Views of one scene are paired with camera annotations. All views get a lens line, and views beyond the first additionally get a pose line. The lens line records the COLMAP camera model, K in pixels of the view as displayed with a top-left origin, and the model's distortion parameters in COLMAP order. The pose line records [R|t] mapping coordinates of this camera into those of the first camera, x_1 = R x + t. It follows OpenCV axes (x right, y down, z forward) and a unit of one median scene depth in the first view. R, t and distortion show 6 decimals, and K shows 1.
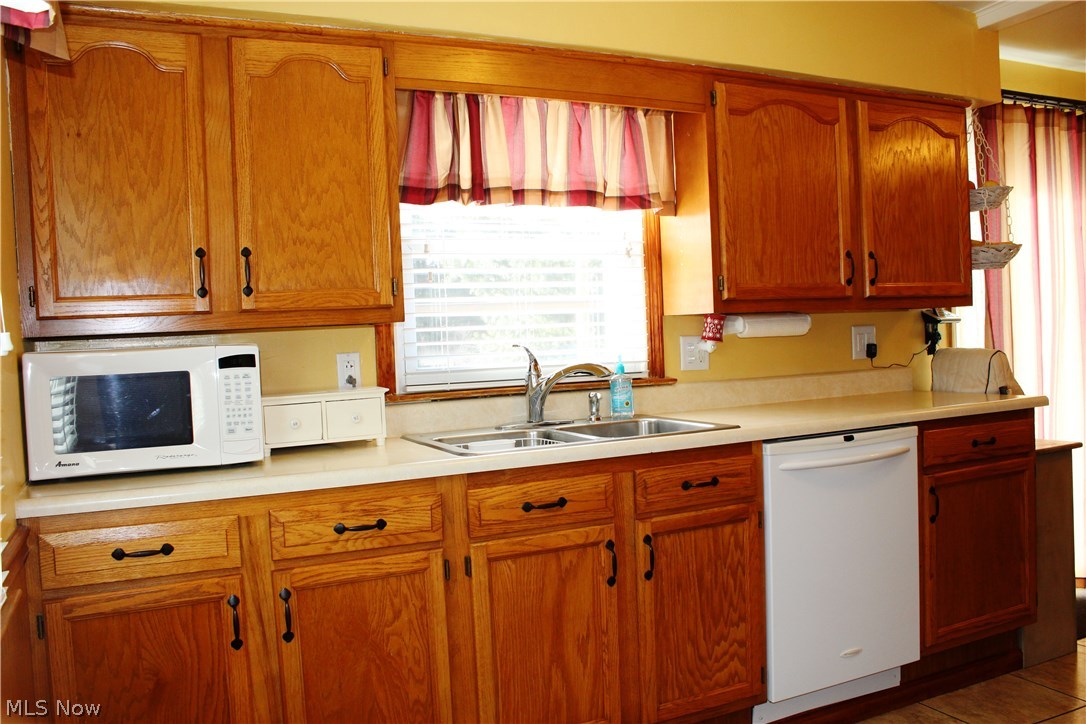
lens RADIAL K [[926.5, 0, 543.0], [0, 926.5, 362.0], [0, 0, 1]] dist [-0.121597, -0.000758]
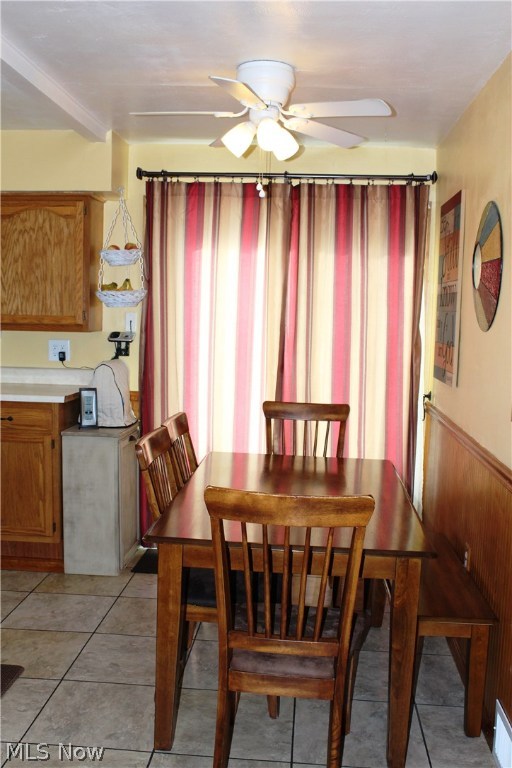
lens RADIAL K [[797.7, 0, 253.8], [0, 797.7, 403.0], [0, 0, 1]] dist [-0.089619, 0.012914]
pose [[0.853172, 0.118505, -0.507990, 1.580020], [-0.073554, 0.991453, 0.107754, -0.123092], [0.516418, -0.054568, 0.854596, 0.031648]]
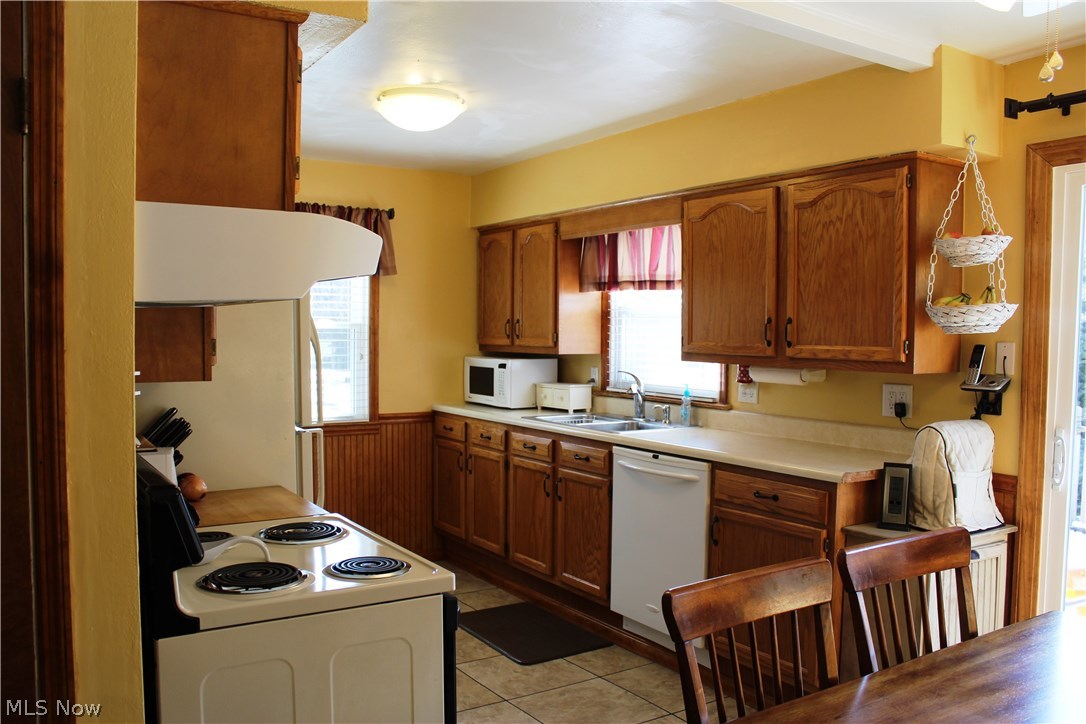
lens RADIAL K [[896.1, 0, 543.0], [0, 896.1, 362.0], [0, 0, 1]] dist [-0.058033, 0.005229]
pose [[0.112242, 0.078092, -0.990608, 1.521971], [-0.043889, 0.996324, 0.073570, -0.142382], [0.992711, 0.035219, 0.115257, 0.599296]]
